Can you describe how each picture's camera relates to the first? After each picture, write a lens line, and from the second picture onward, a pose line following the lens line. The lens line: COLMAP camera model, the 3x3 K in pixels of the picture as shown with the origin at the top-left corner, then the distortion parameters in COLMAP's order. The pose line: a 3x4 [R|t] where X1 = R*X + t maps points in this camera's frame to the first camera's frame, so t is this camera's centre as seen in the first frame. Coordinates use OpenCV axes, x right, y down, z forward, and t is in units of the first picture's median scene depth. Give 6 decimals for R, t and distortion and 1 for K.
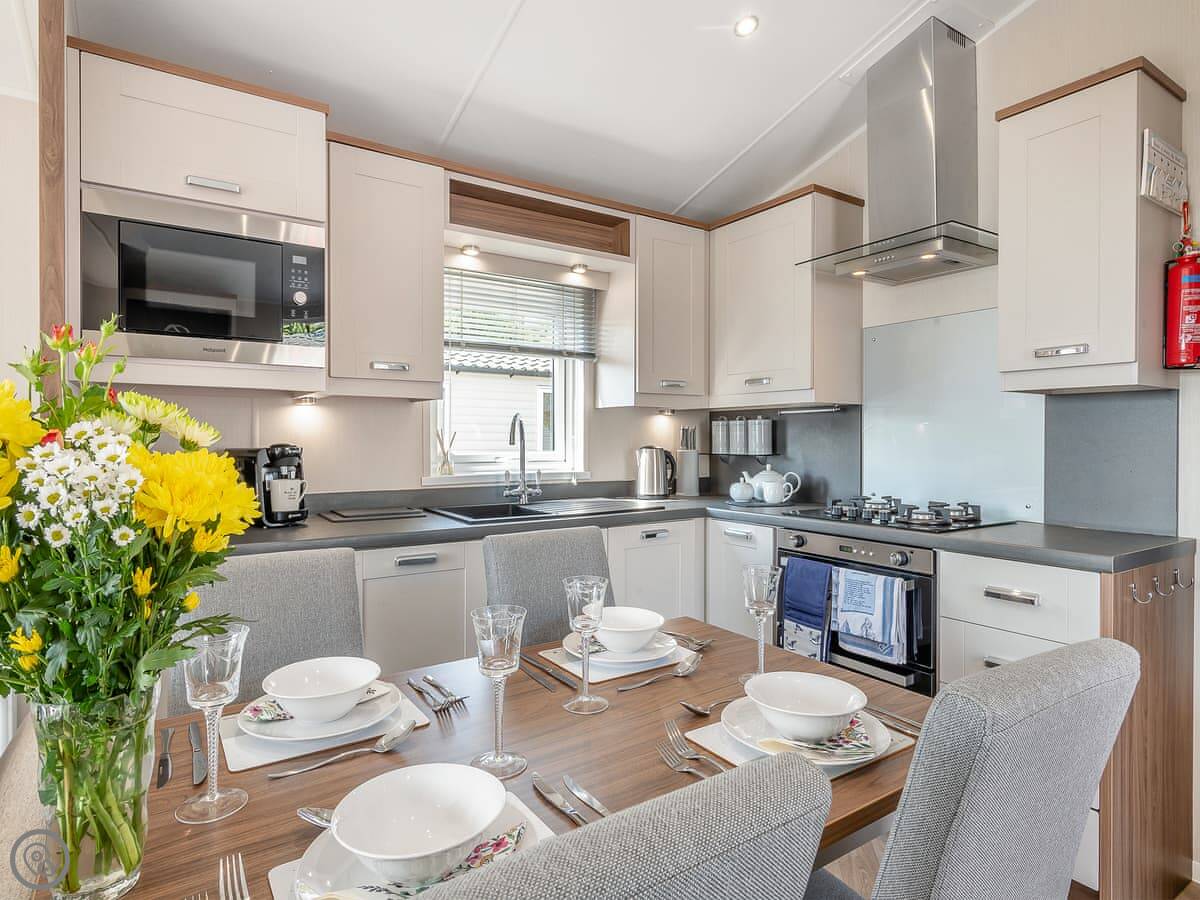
lens RADIAL K [[645.0, 0, 604.6], [0, 645.0, 442.1], [0, 0, 1]] dist [0.016805, -0.000474]
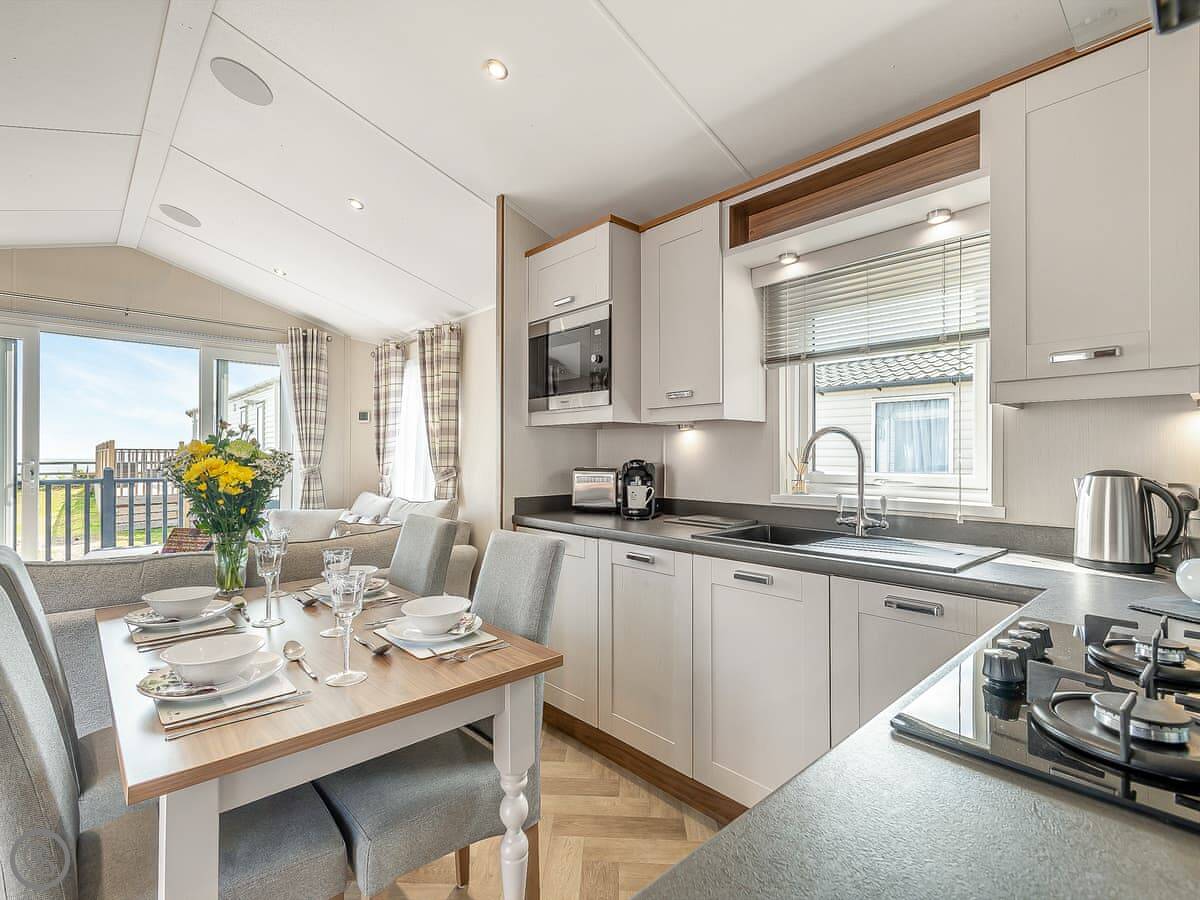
lens RADIAL K [[574.7, 0, 610.2], [0, 574.7, 448.1], [0, 0, 1]] dist [0.011489, 0.001016]
pose [[0.160793, -0.013664, -0.986894, 0.535262], [-0.007632, 0.999857, -0.015087, -0.002805], [0.986959, 0.009958, 0.160666, 0.556802]]
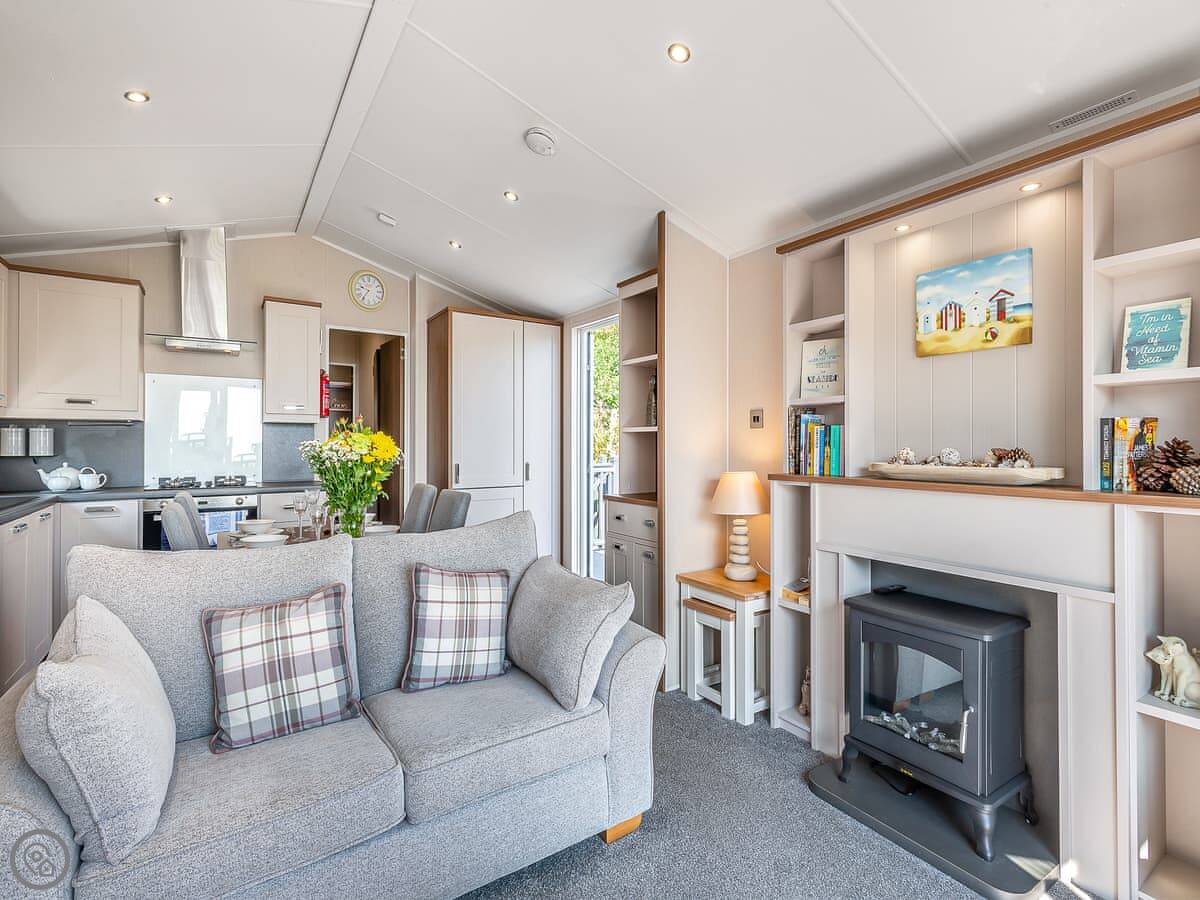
lens RADIAL K [[574.7, 0, 607.6], [0, 574.7, 442.6], [0, 0, 1]] dist [0.011489, 0.001016]
pose [[0.003556, 0.000453, 0.999994, -0.989550], [0.003877, 0.999992, -0.000467, -0.001237], [-0.999986, 0.003879, 0.003554, -0.120864]]
